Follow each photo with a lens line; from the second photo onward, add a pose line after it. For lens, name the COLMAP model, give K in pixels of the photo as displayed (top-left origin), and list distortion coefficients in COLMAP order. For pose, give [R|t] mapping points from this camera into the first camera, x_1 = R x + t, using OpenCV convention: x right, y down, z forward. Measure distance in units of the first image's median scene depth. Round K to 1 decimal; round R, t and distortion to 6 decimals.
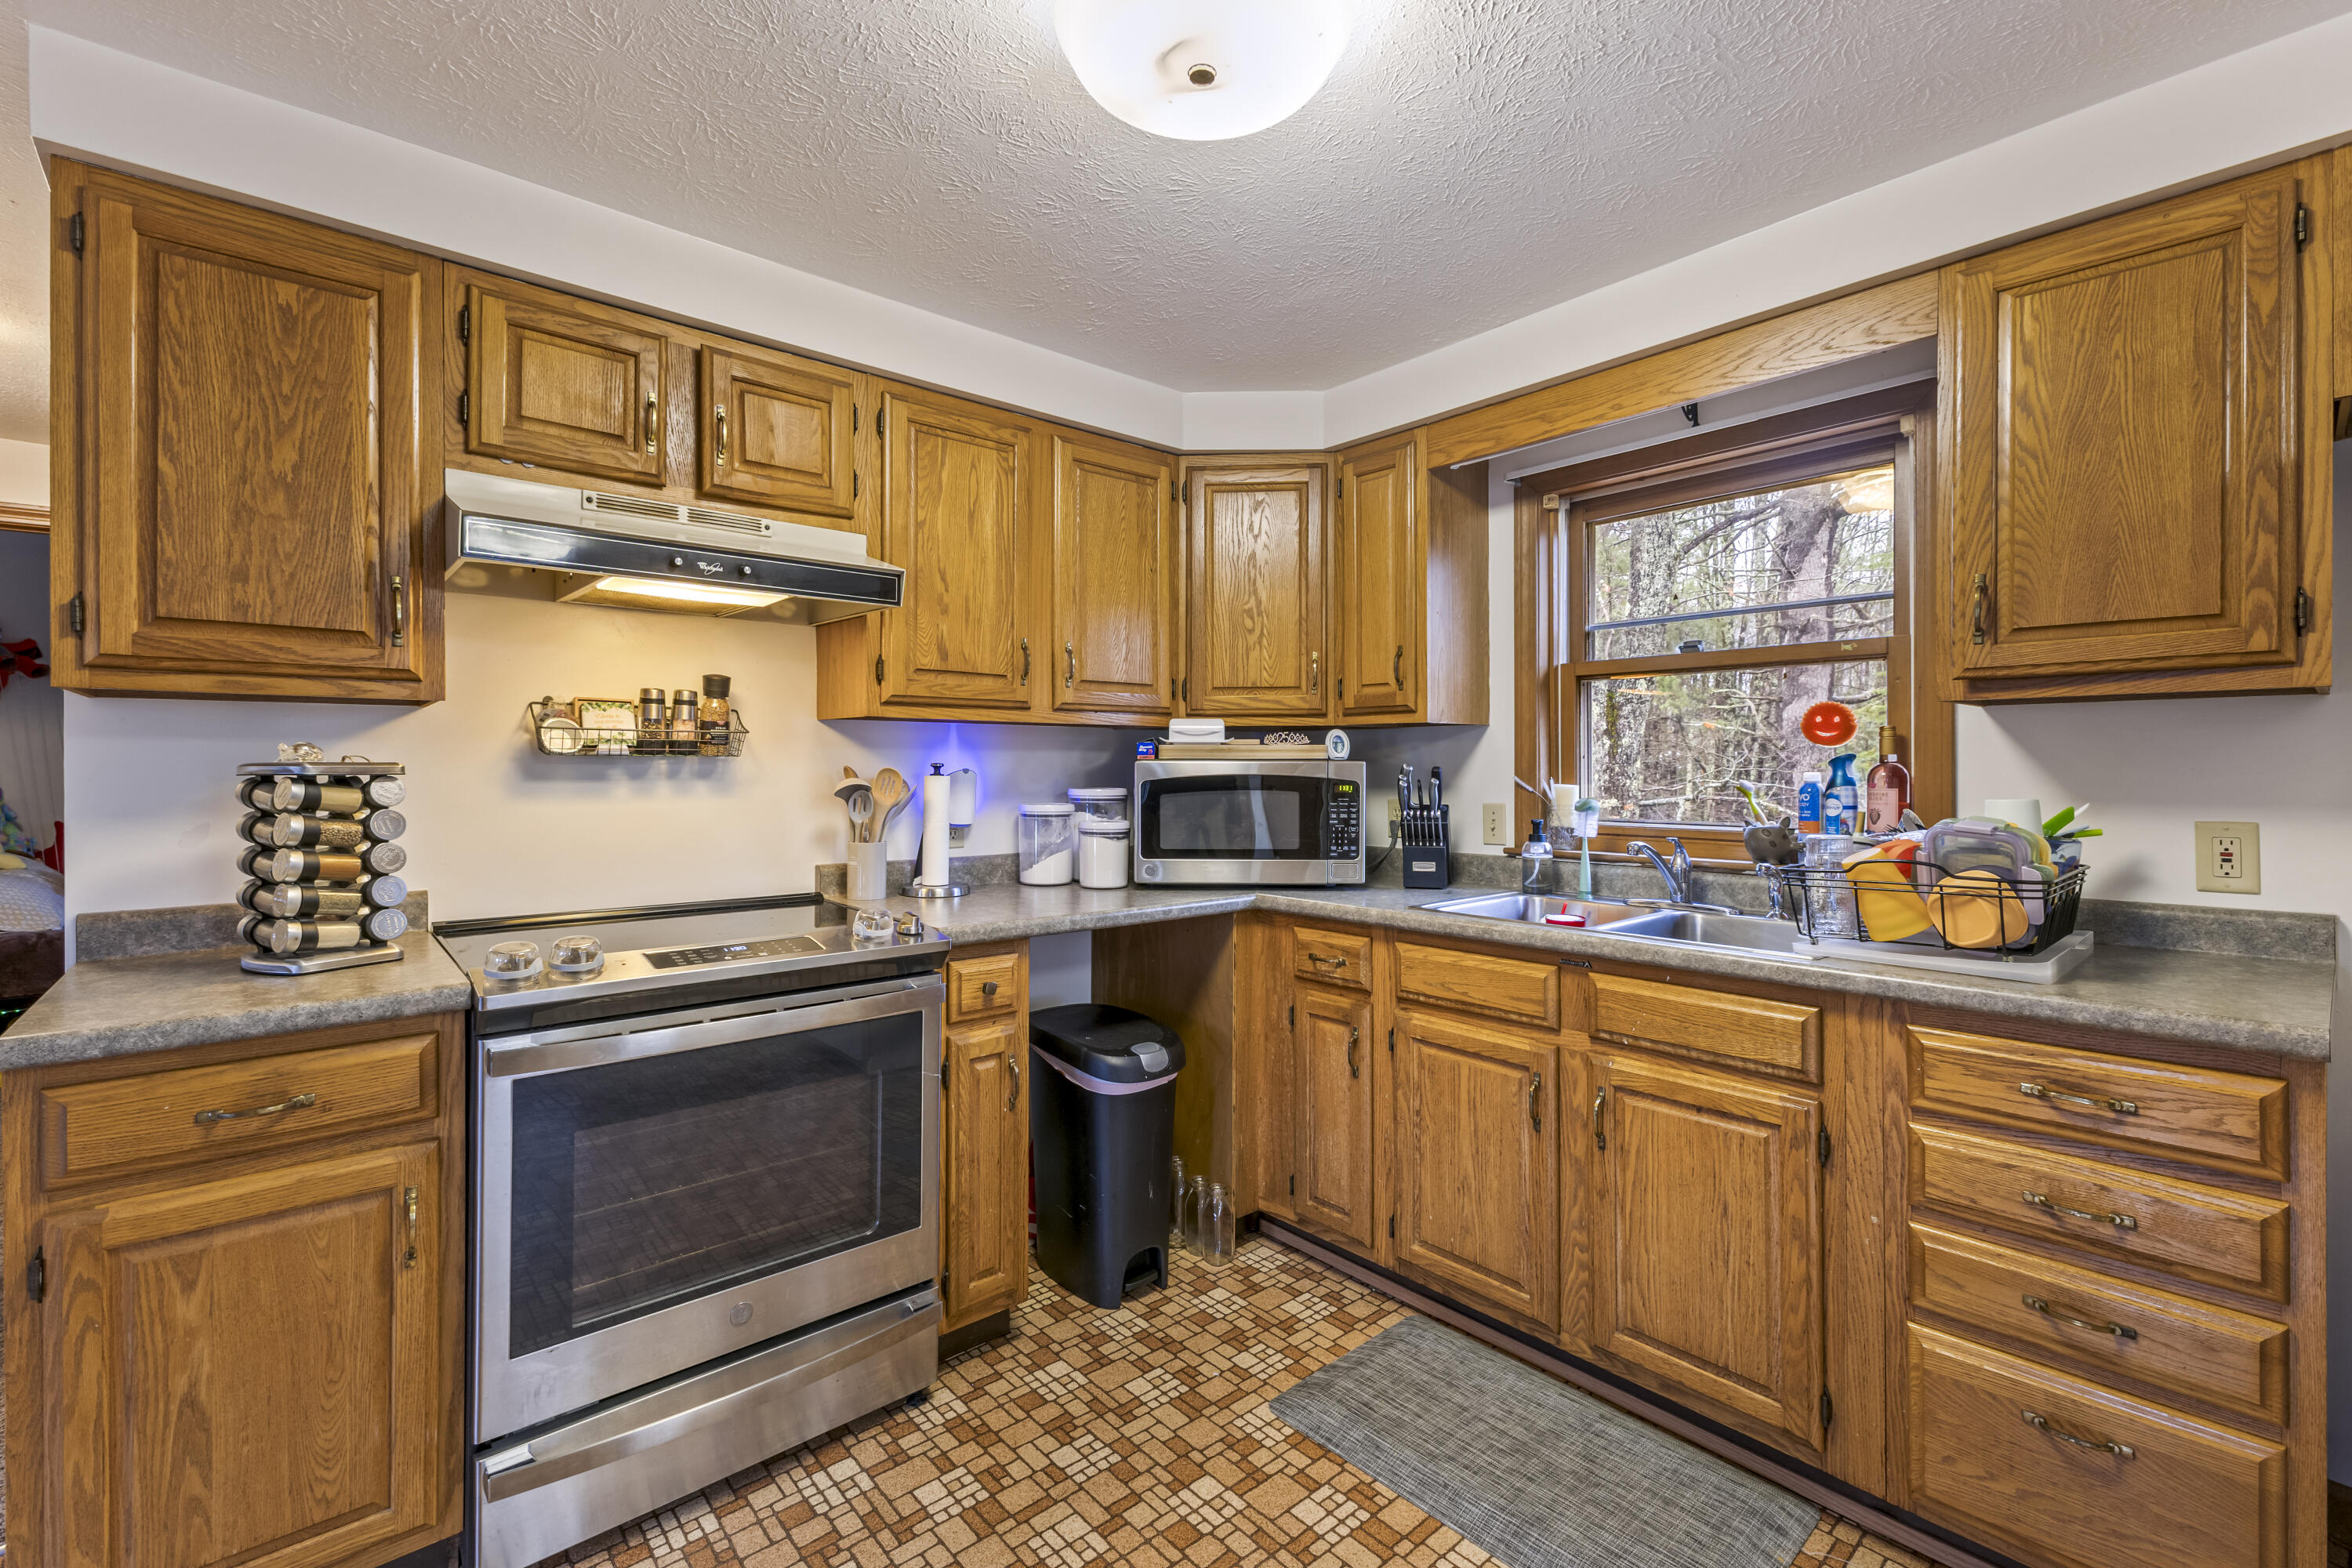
lens RADIAL K [[1008.8, 0, 1164.1], [0, 1008.8, 767.7], [0, 0, 1]] dist [0.009600, -0.003642]
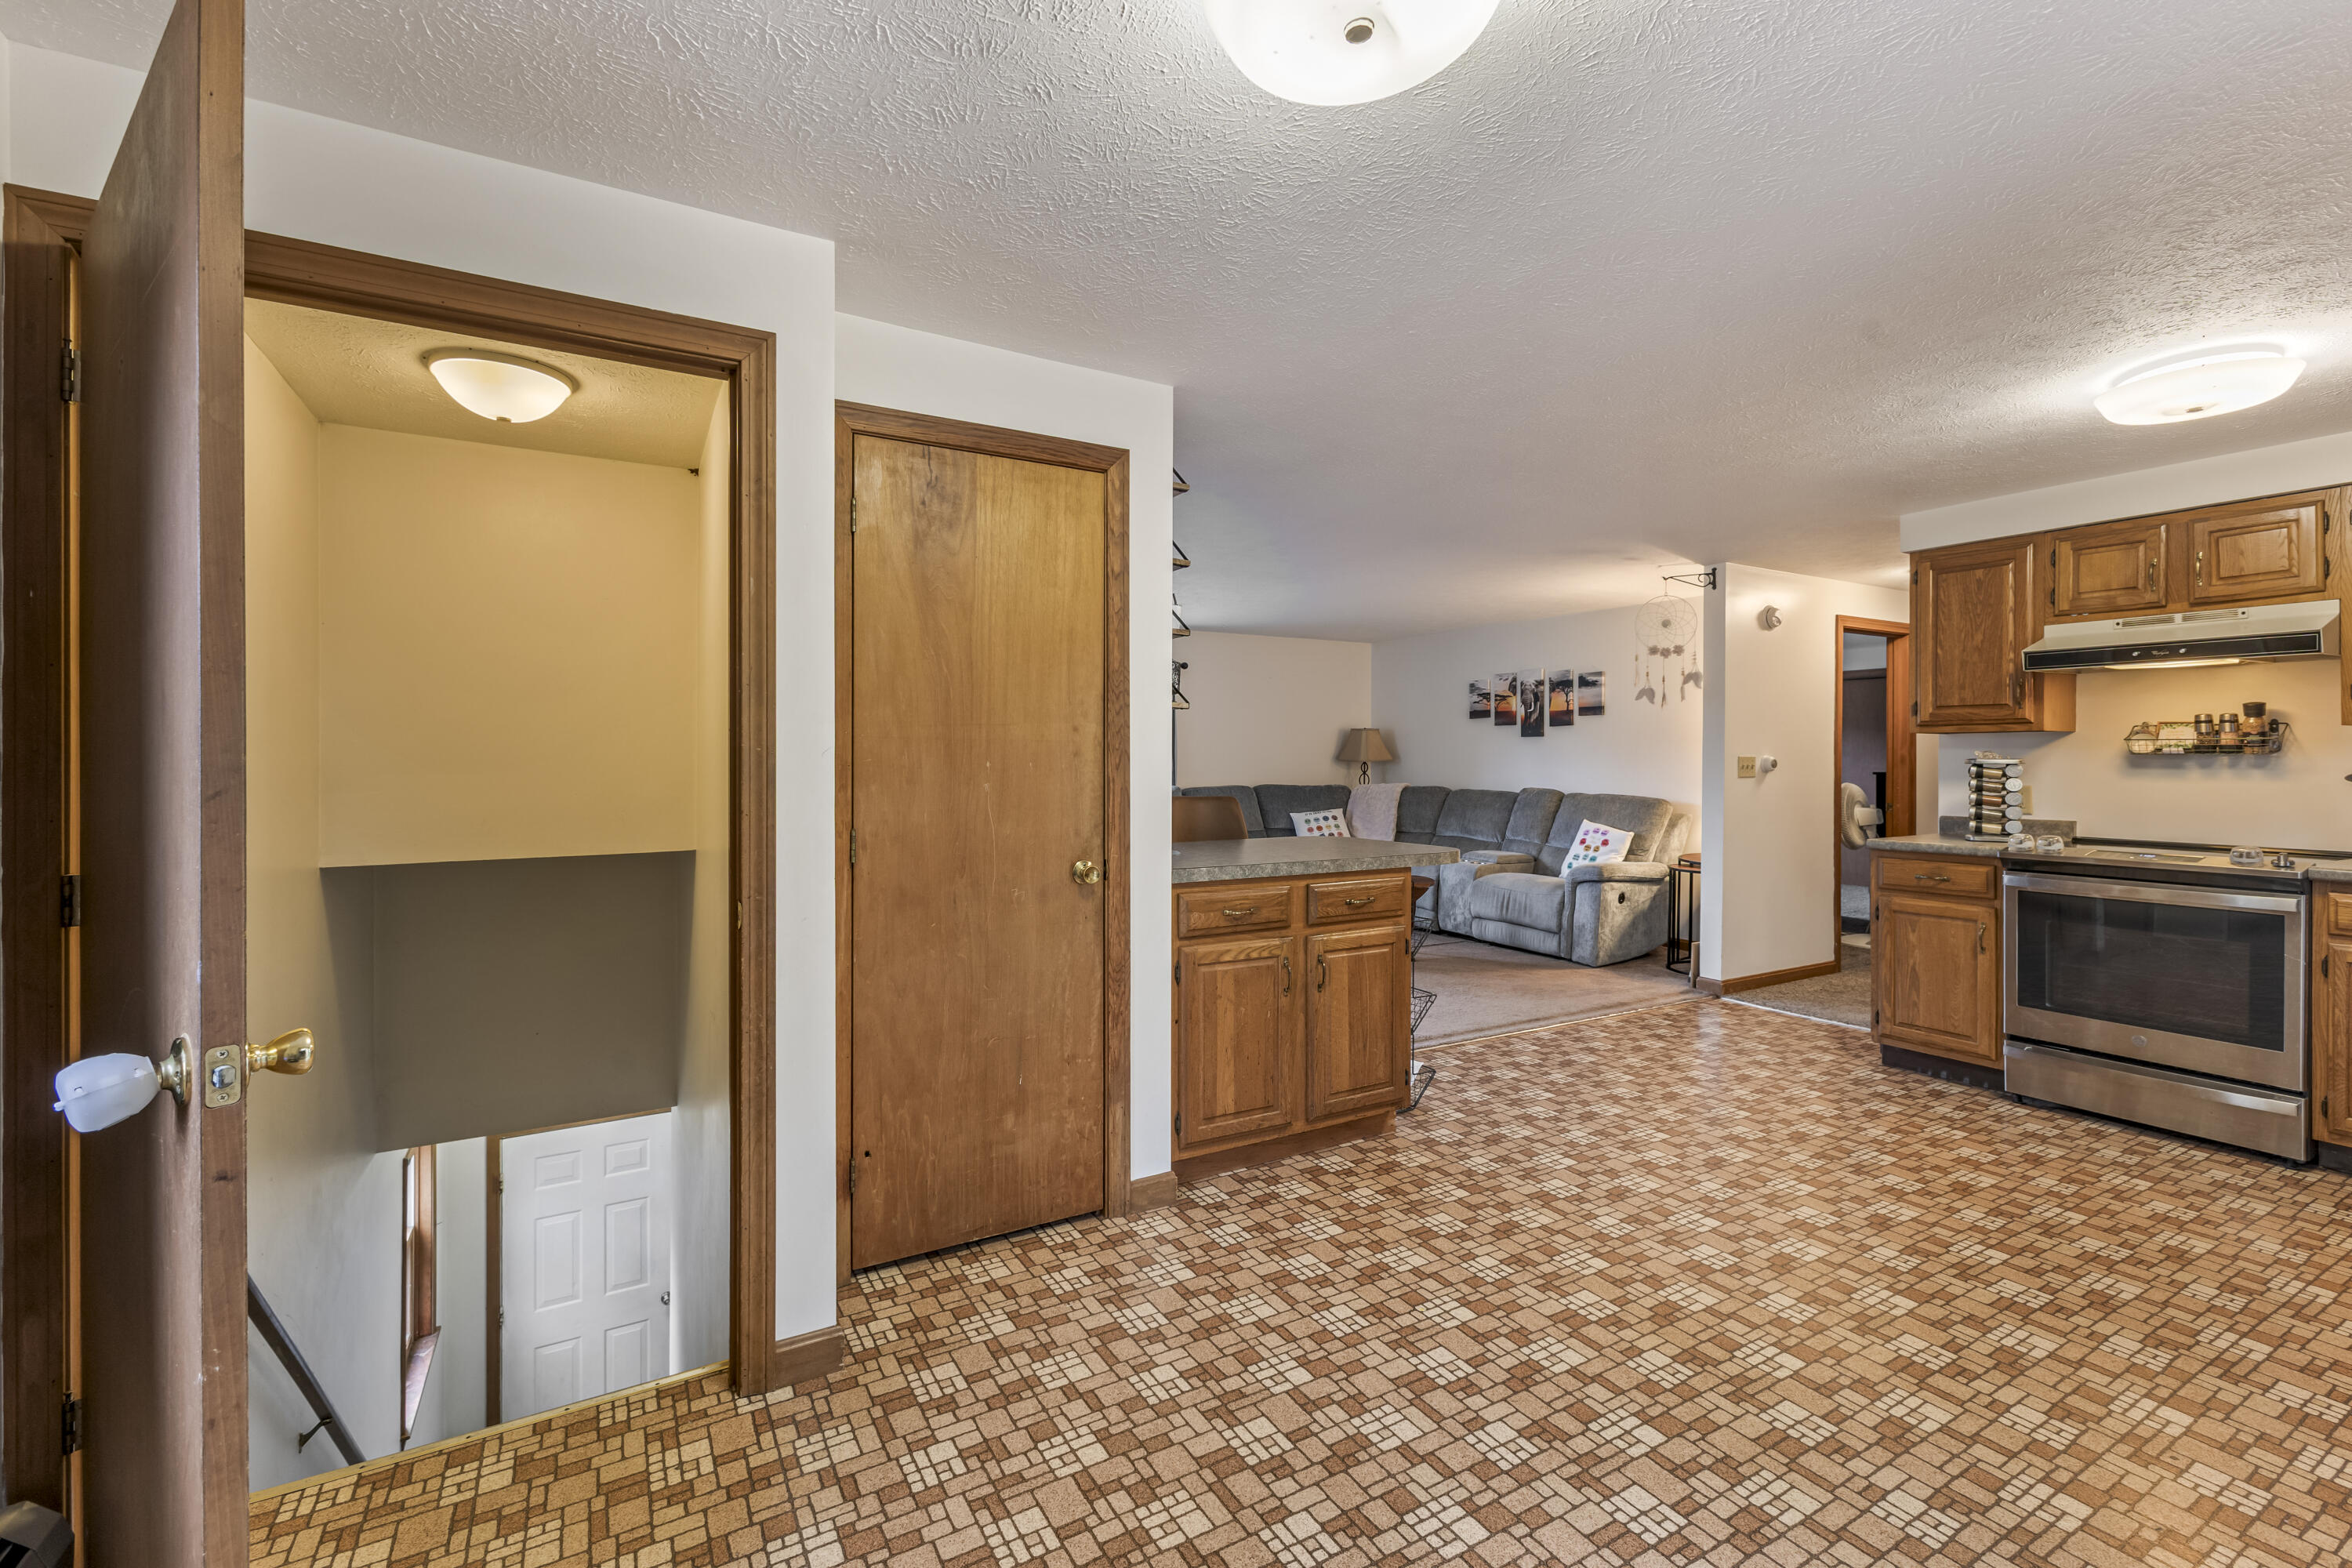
lens RADIAL K [[1008.8, 0, 1176.1], [0, 1008.8, 765.4], [0, 0, 1]] dist [0.009600, -0.003642]
pose [[-0.177106, 0.001427, -0.984191, 1.480079], [-0.004707, 0.999986, 0.002297, 0.011225], [0.984180, 0.005039, -0.177097, -0.390246]]
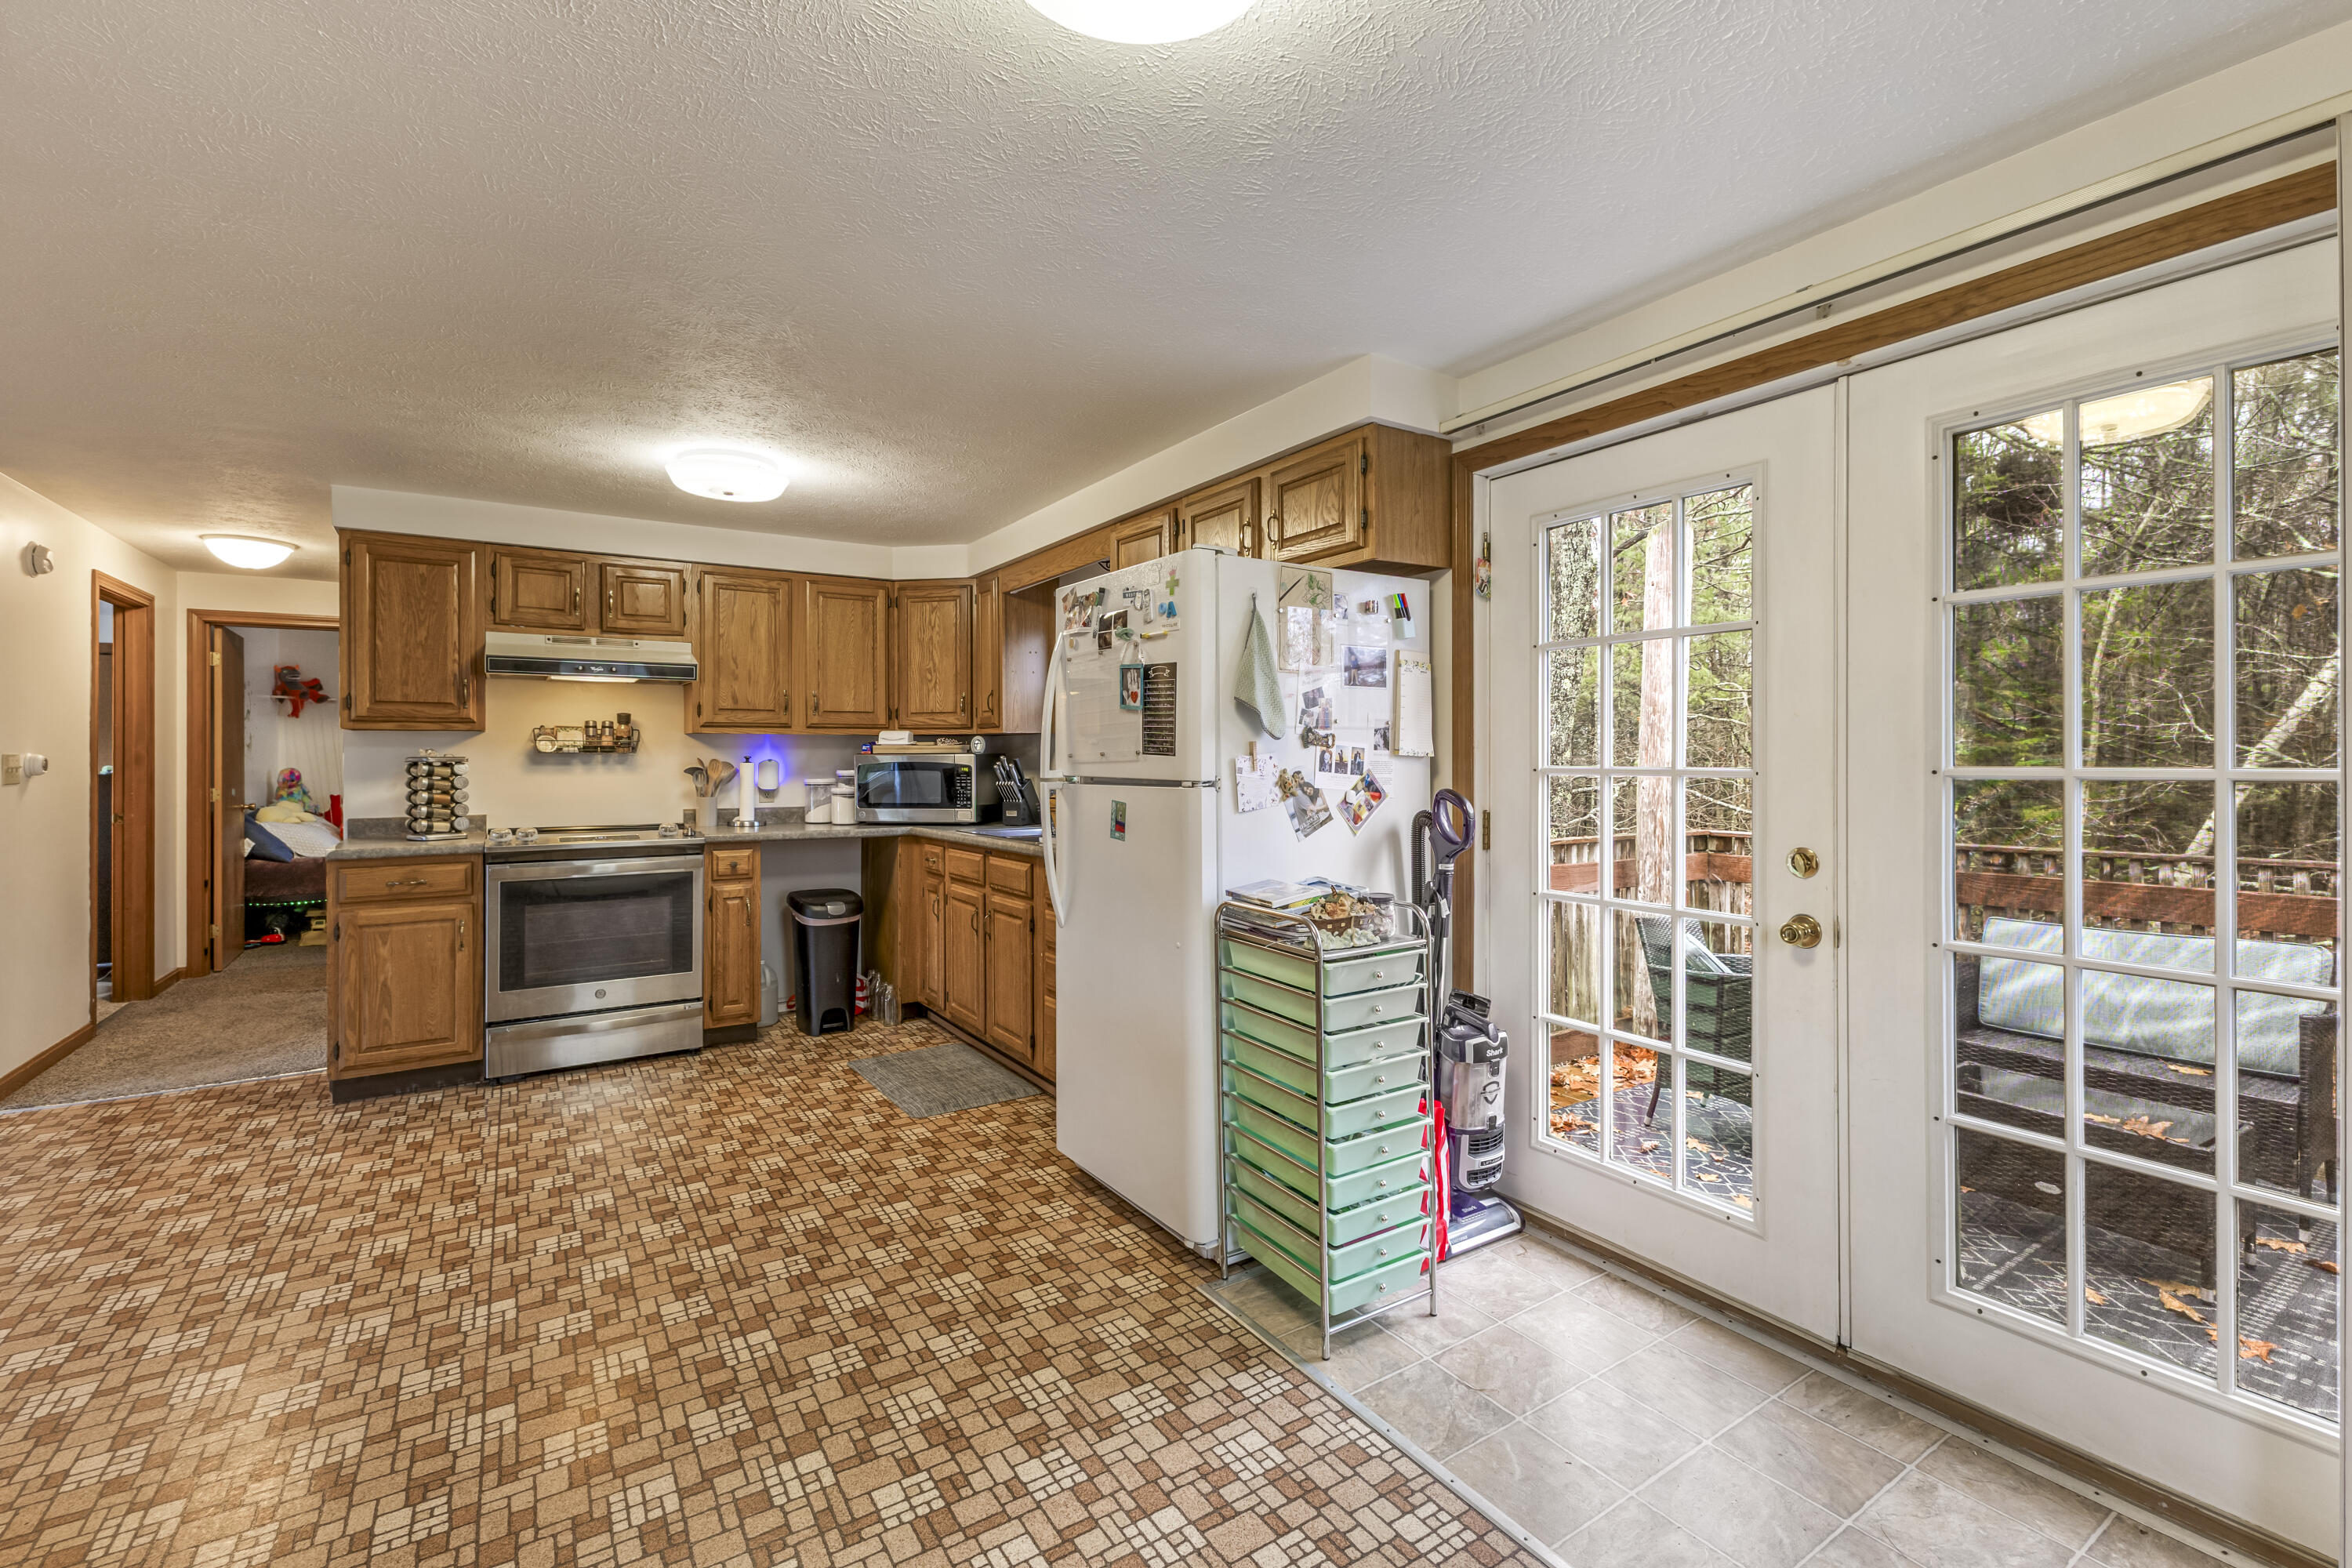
lens RADIAL K [[1008.8, 0, 1160.0], [0, 1008.8, 755.0], [0, 0, 1]] dist [0.009600, -0.003642]
pose [[0.990541, -0.003500, -0.137175, 0.947605], [0.002868, 0.999984, -0.004806, 0.005436], [0.137190, 0.004367, 0.990535, -0.906725]]
